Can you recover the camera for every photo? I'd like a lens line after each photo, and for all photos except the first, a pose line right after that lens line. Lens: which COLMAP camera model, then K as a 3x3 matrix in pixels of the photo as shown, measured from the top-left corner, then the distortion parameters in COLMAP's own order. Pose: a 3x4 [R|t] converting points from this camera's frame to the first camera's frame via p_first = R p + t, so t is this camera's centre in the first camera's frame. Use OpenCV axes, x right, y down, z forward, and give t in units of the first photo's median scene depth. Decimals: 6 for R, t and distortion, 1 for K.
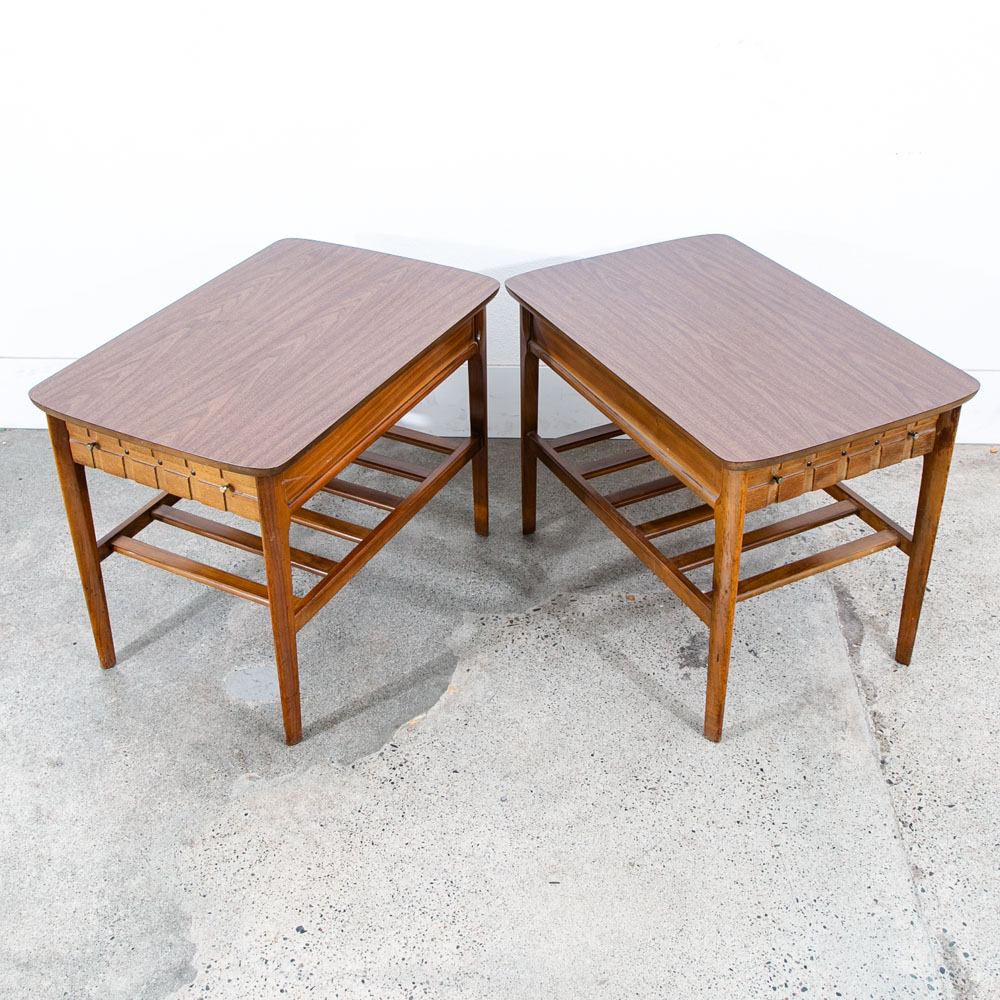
lens RADIAL K [[1296.6, 0, 499.2], [0, 1296.6, 501.3], [0, 0, 1]] dist [-0.090885, 0.000000]
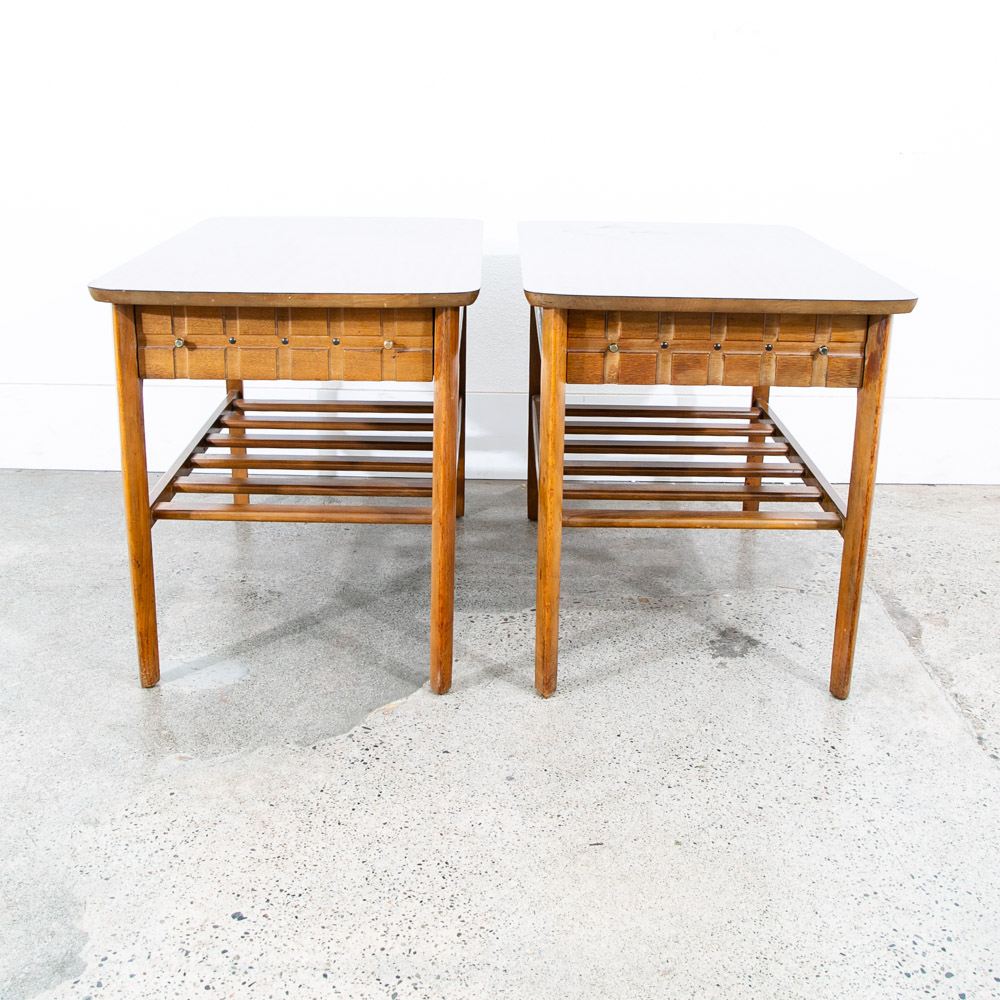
lens RADIAL K [[1210.8, 0, 489.7], [0, 1210.8, 472.4], [0, 0, 1]] dist [-0.085026, 0.000000]
pose [[0.998996, 0.012810, 0.042920, -0.041936], [-0.000794, 0.963148, -0.268970, 0.248478], [-0.044783, 0.268666, 0.962192, 0.259013]]
